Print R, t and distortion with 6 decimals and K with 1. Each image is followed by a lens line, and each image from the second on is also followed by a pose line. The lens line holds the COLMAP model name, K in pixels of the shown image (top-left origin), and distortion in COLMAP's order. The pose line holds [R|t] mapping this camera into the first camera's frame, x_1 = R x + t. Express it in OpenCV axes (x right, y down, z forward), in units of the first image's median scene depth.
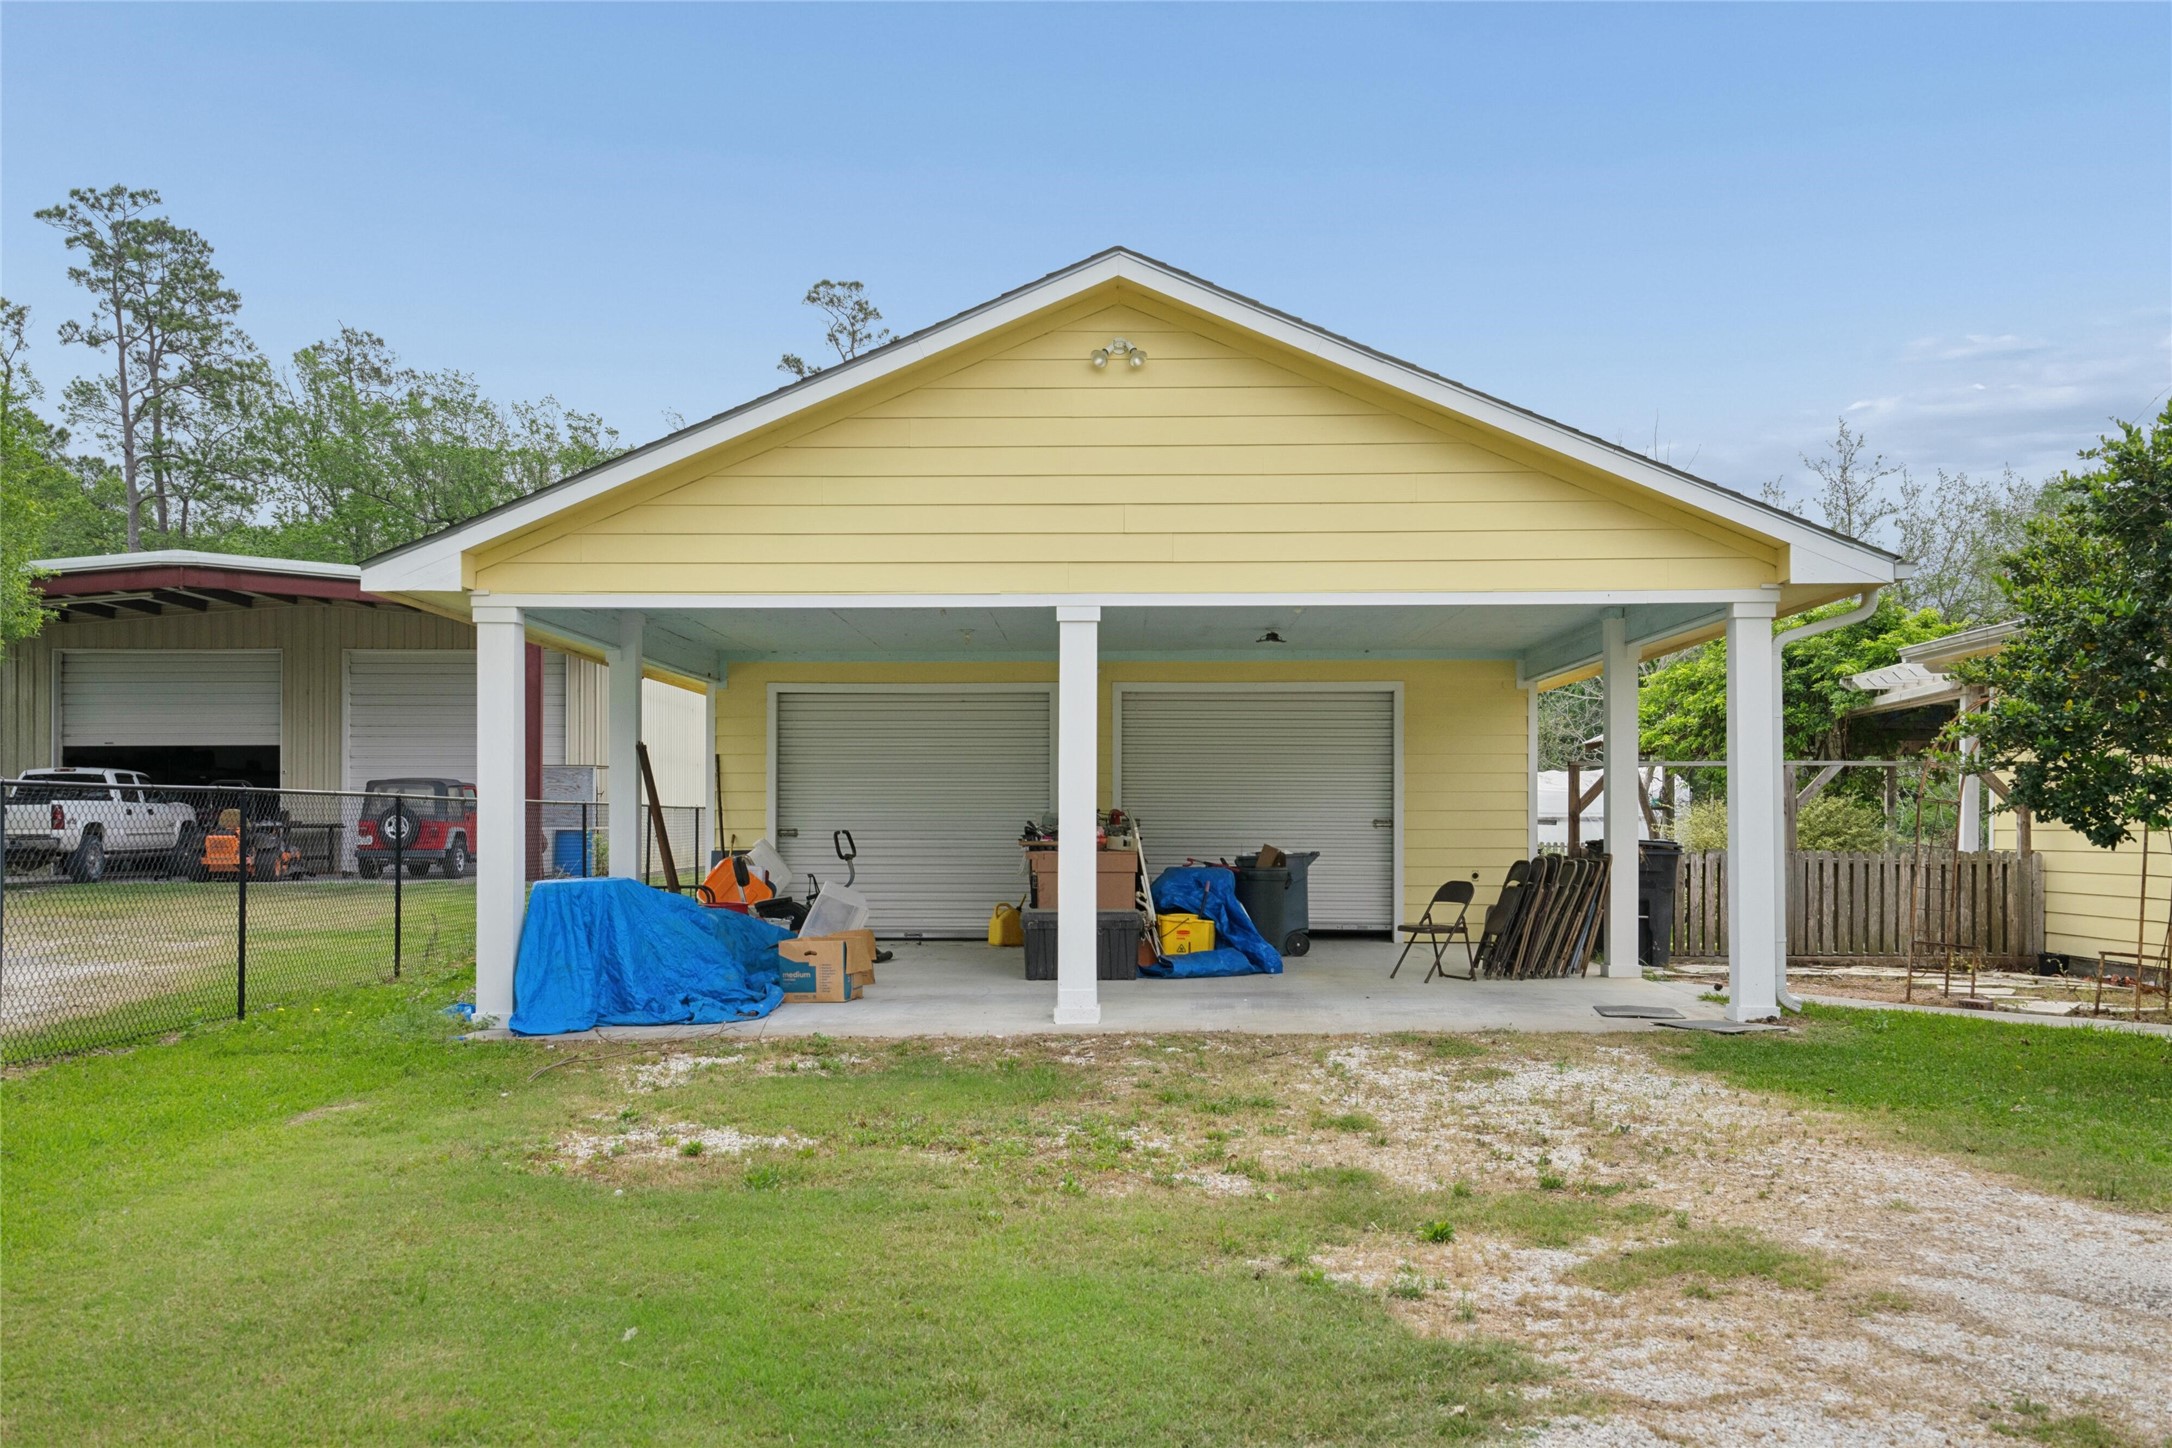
lens RADIAL K [[2178.4, 0, 1086.0], [0, 2178.4, 724.0], [0, 0, 1]] dist [0.105040, 0.009149]
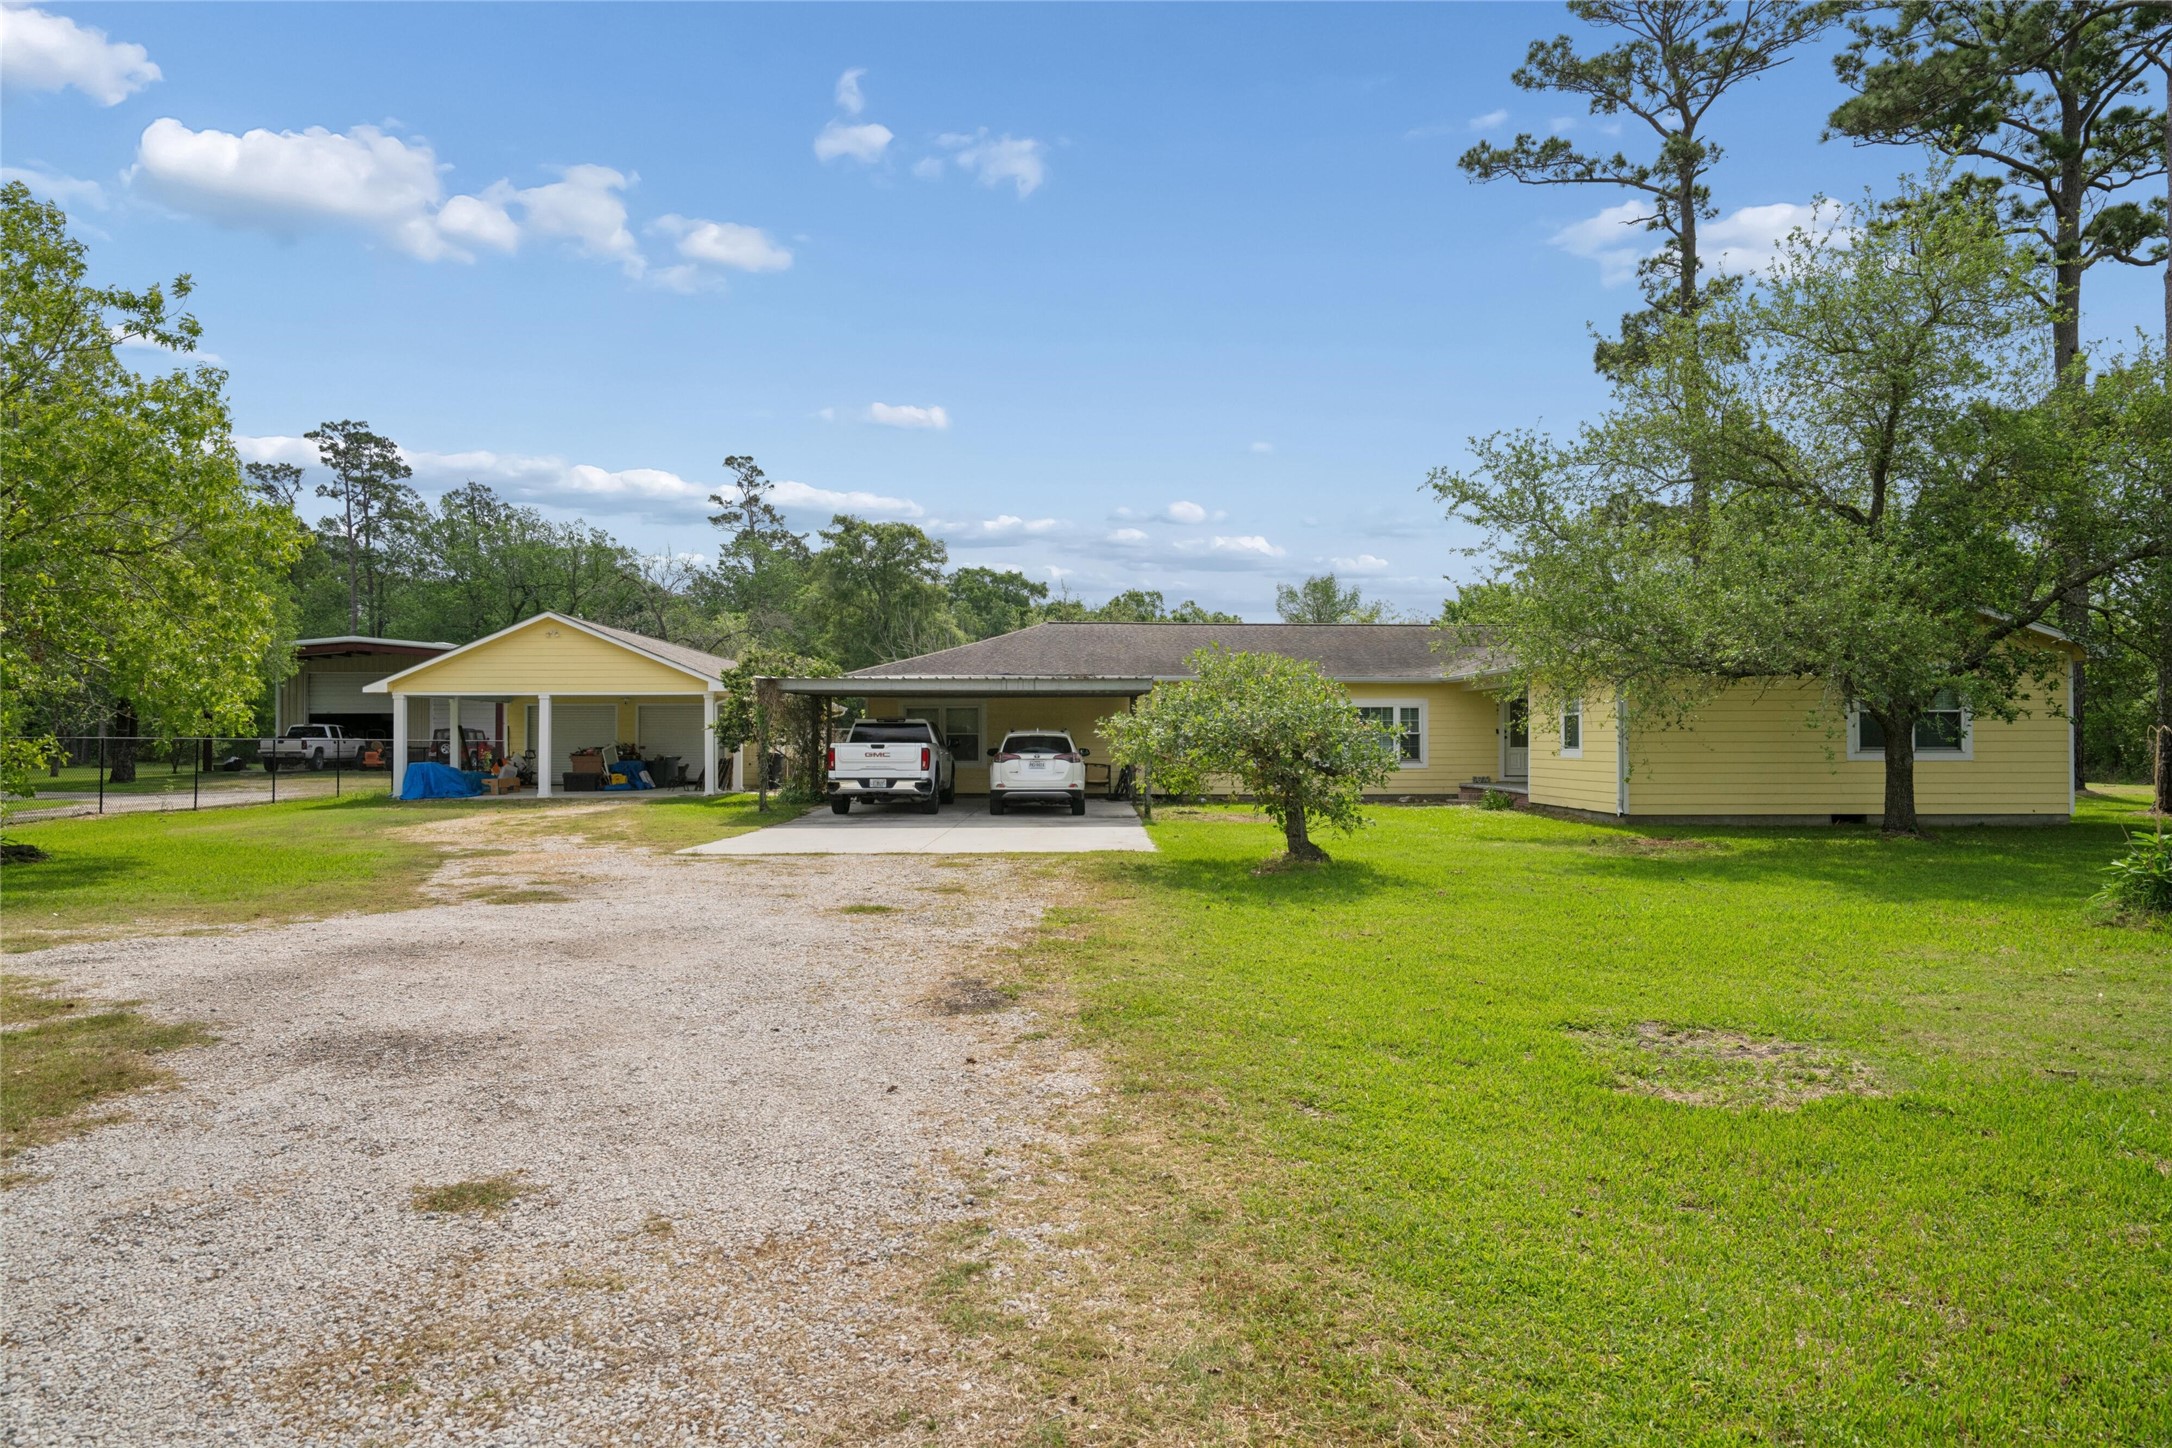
lens RADIAL K [[1387.8, 0, 1086.0], [0, 1387.8, 724.0], [0, 0, 1]] dist [0.000943, 0.000502]
pose [[0.997818, 0.001002, 0.066011, 0.125657], [-0.002905, 0.999583, 0.028742, -0.011487], [-0.065955, -0.028871, 0.997405, -0.246788]]
